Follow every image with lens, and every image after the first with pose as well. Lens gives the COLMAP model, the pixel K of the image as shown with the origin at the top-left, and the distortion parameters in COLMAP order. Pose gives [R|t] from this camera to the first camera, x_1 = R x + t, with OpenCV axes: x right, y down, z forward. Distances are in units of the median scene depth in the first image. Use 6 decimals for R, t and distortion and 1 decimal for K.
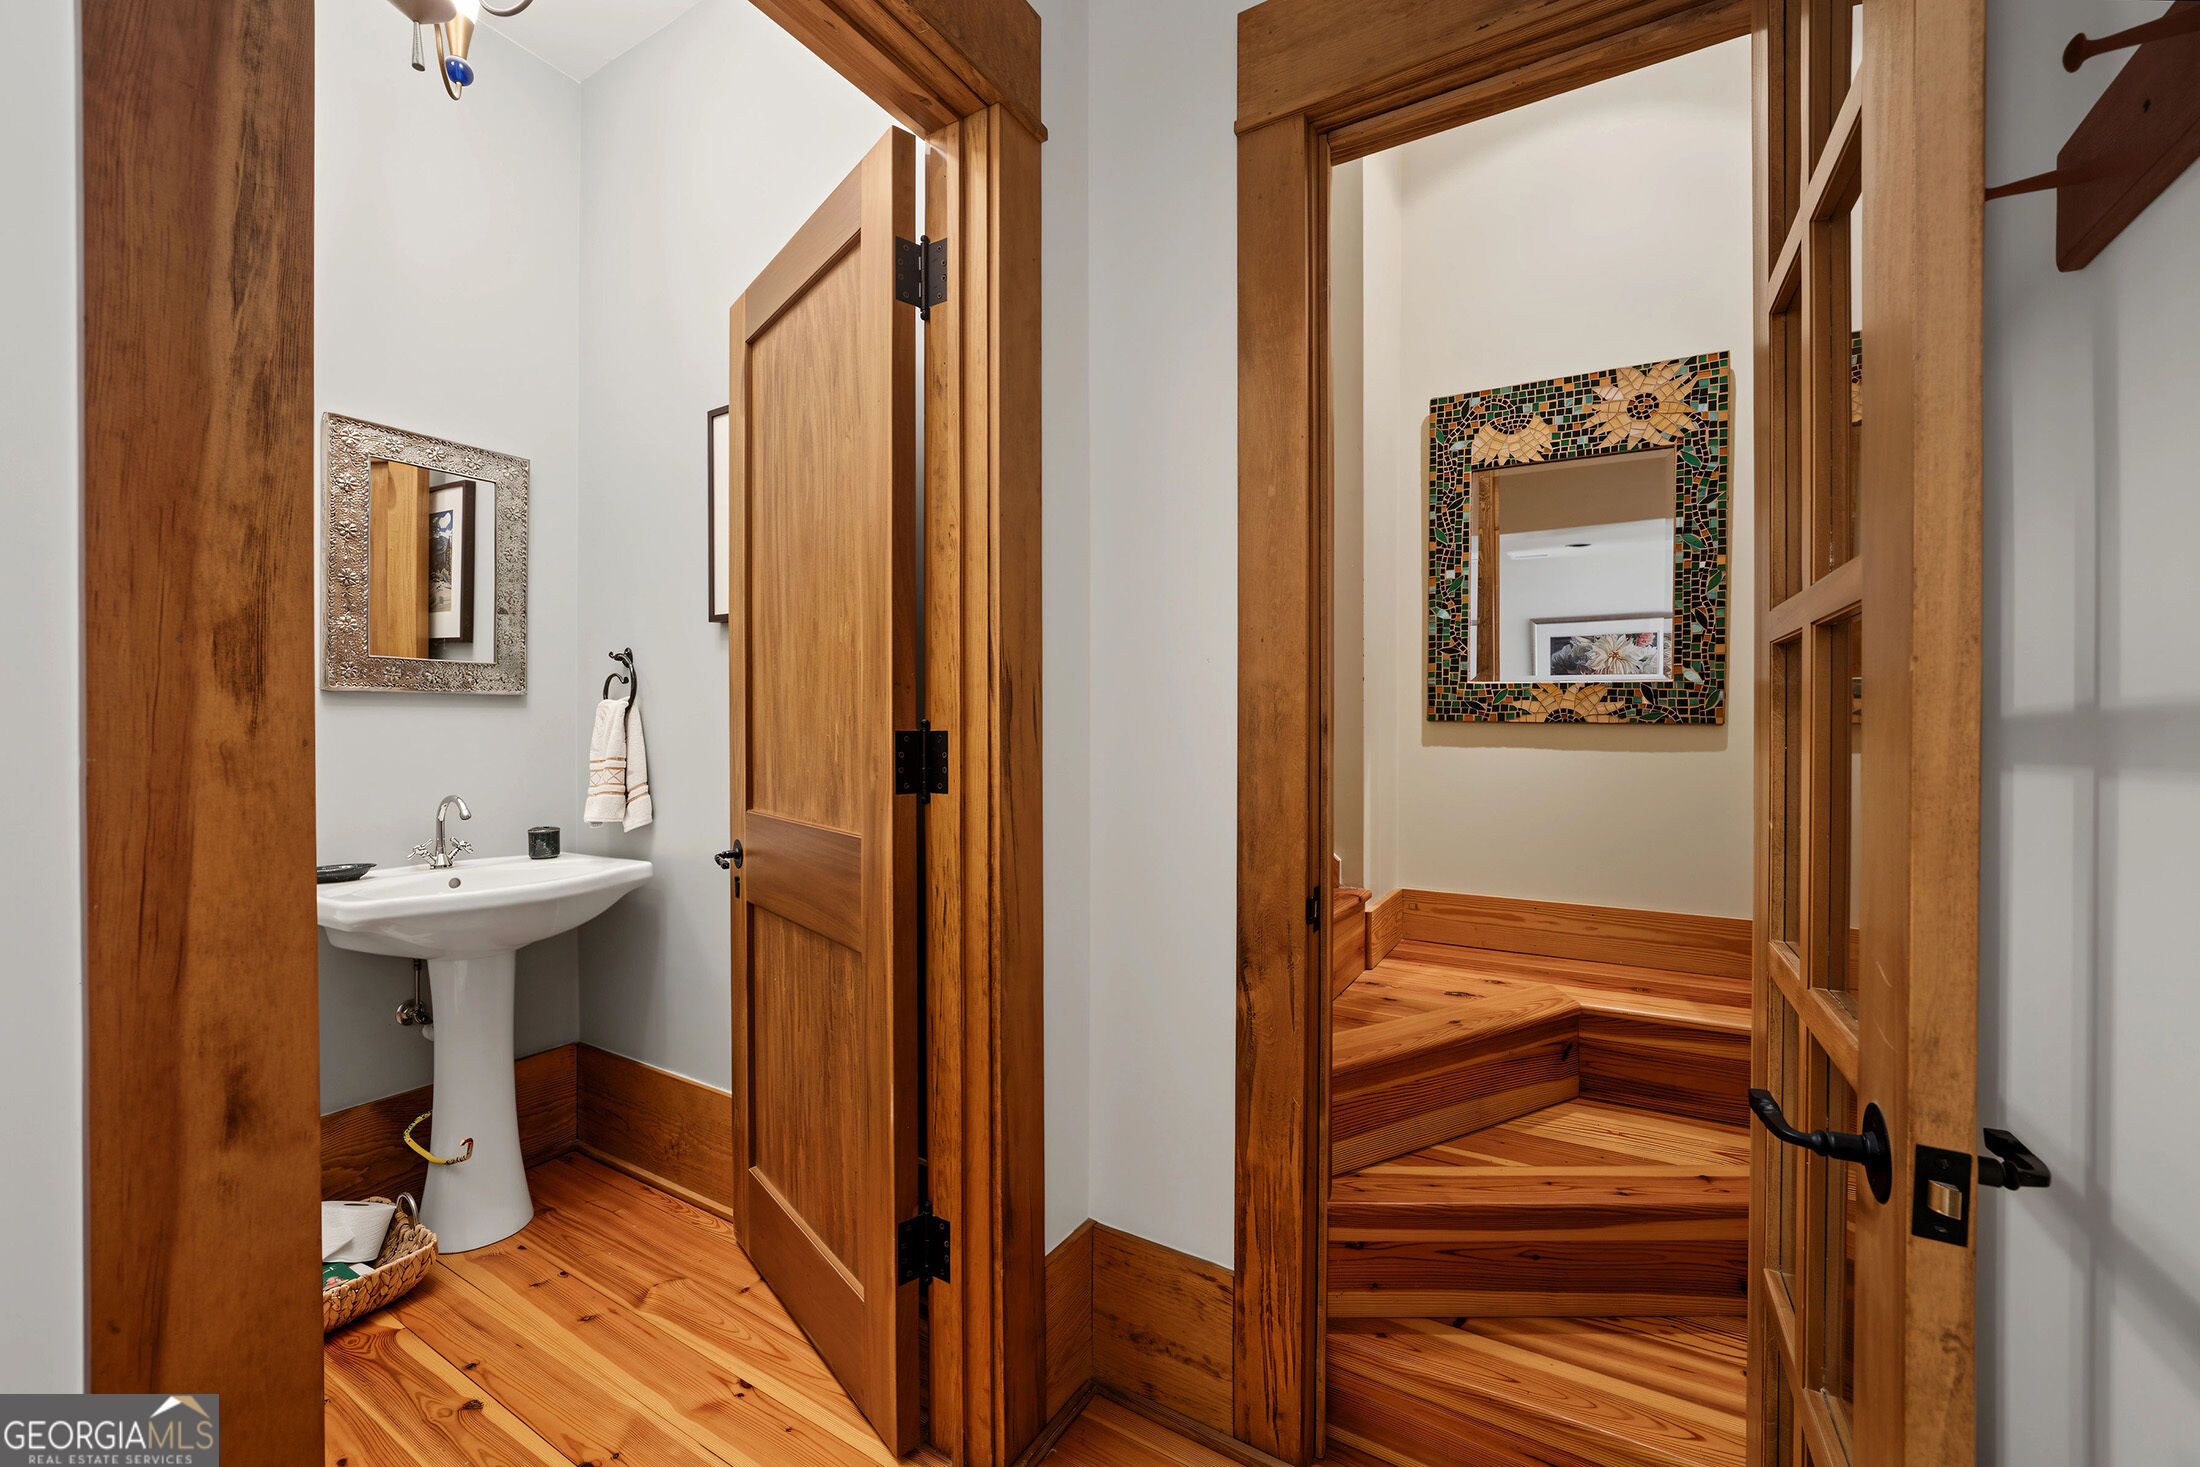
lens RADIAL K [[877.9, 0, 1100.4], [0, 877.9, 726.0], [0, 0, 1]] dist [-0.009048, 0.000571]
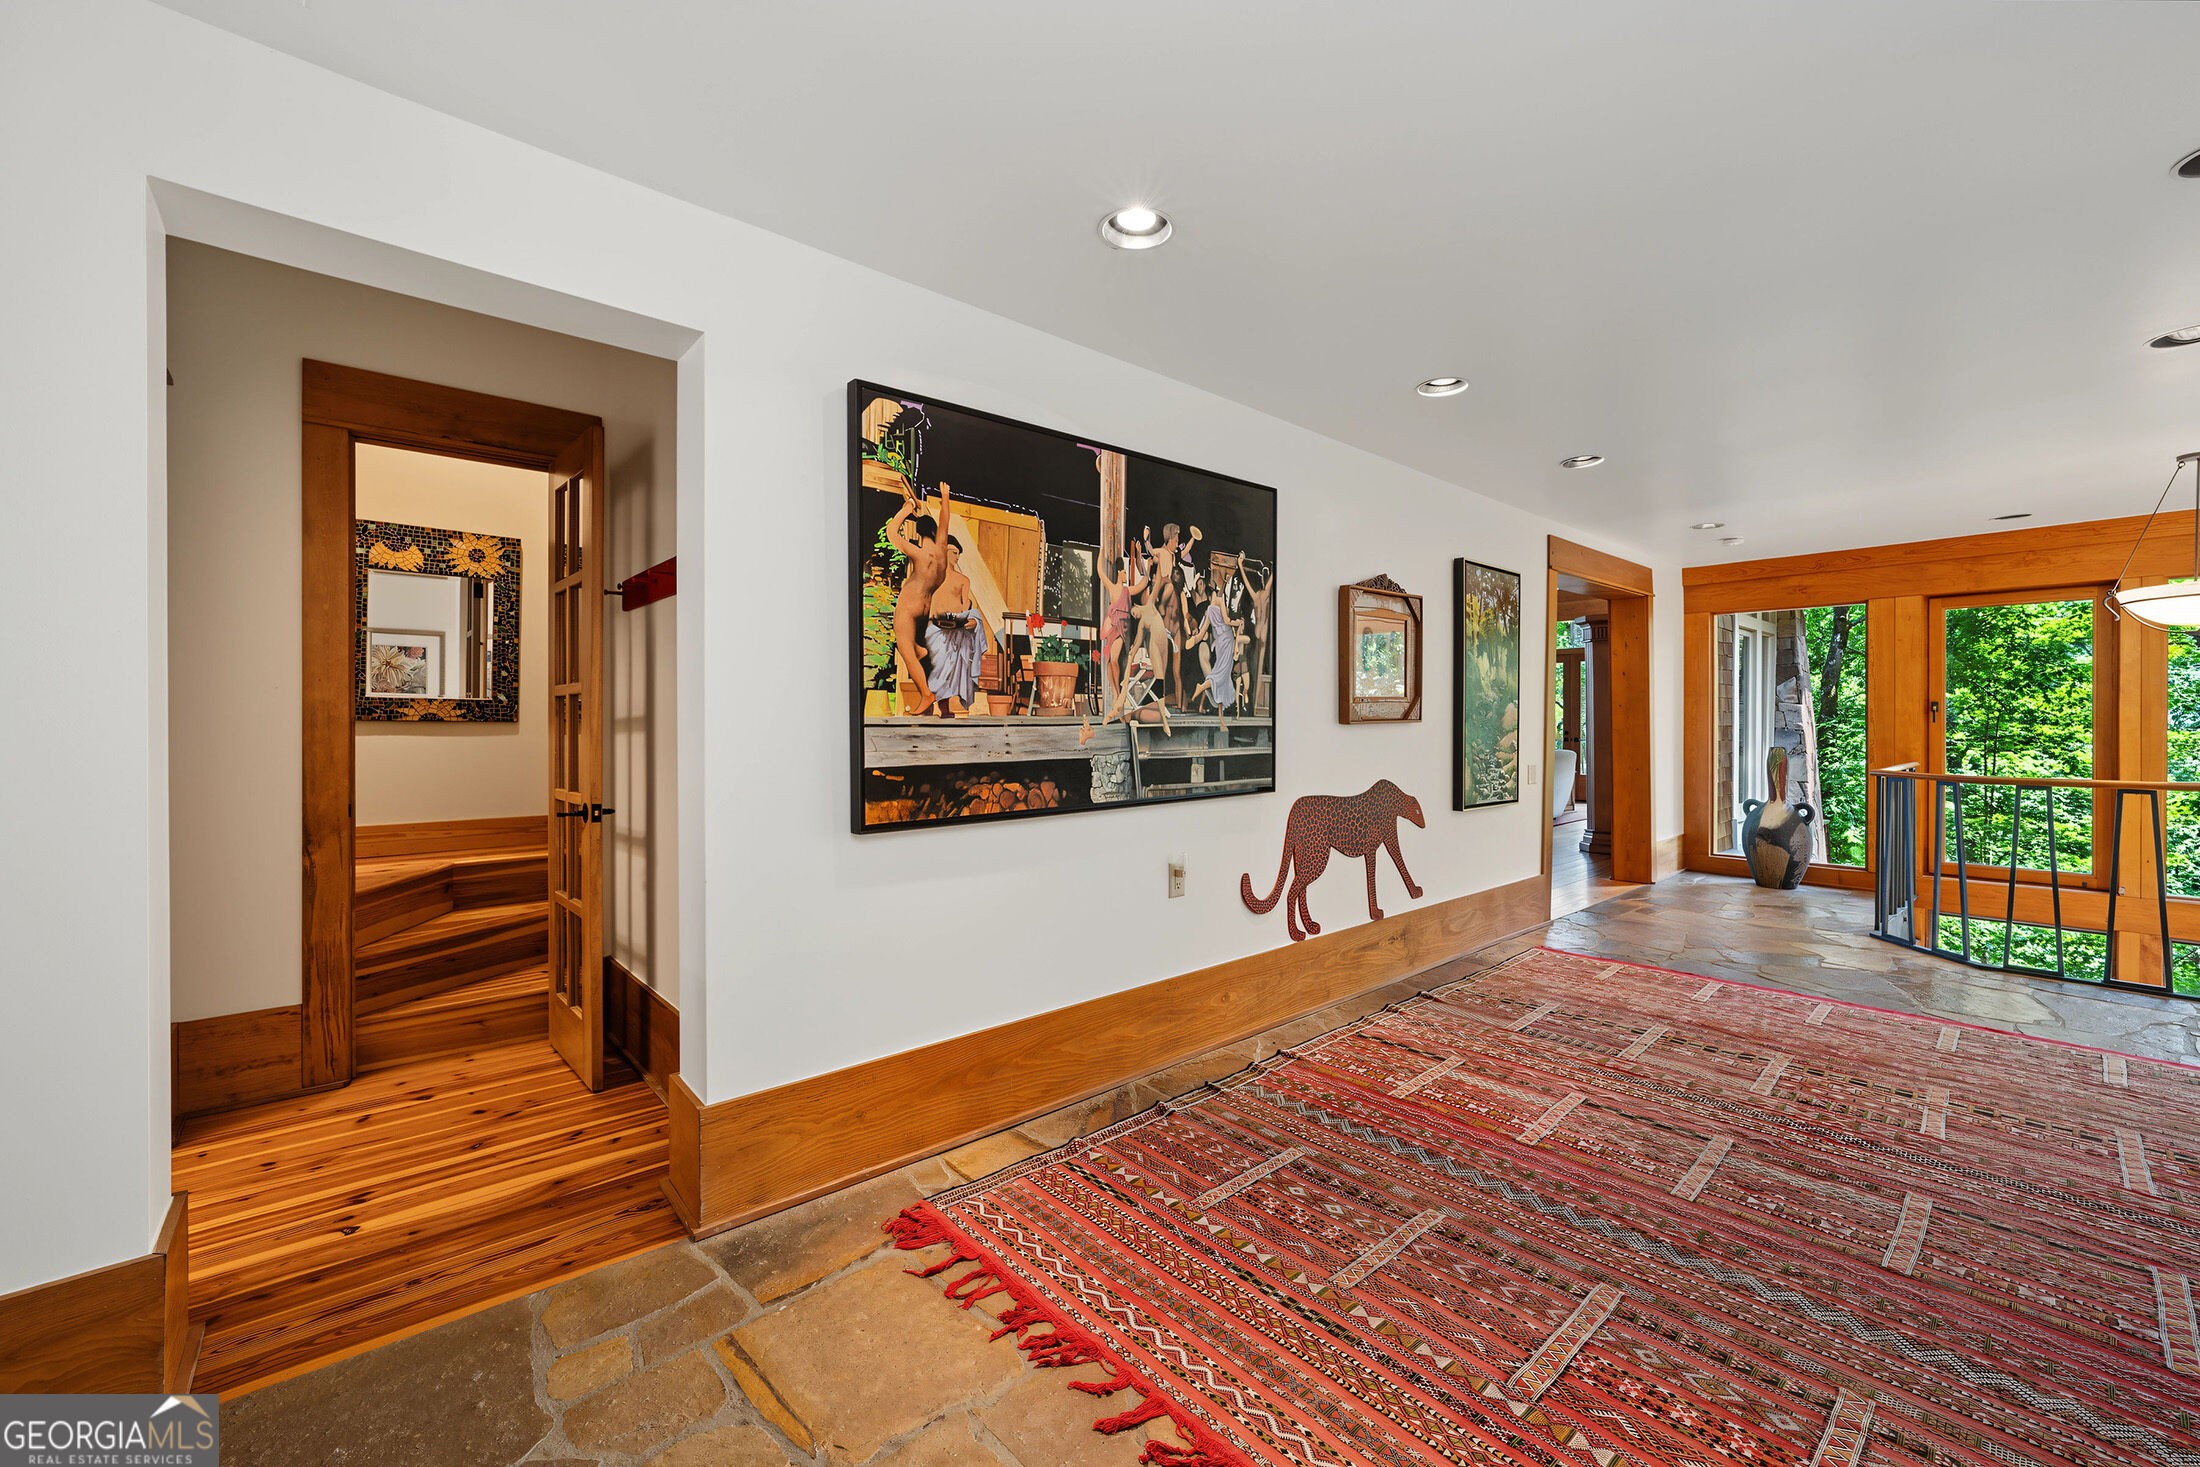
lens RADIAL K [[877.9, 0, 1097.4], [0, 877.9, 725.9], [0, 0, 1]] dist [-0.009048, 0.000571]
pose [[0.305547, -0.003883, 0.952169, -0.887635], [0.002747, 0.999991, 0.003196, 0.004958], [-0.952173, 0.001639, 0.305555, -0.989511]]
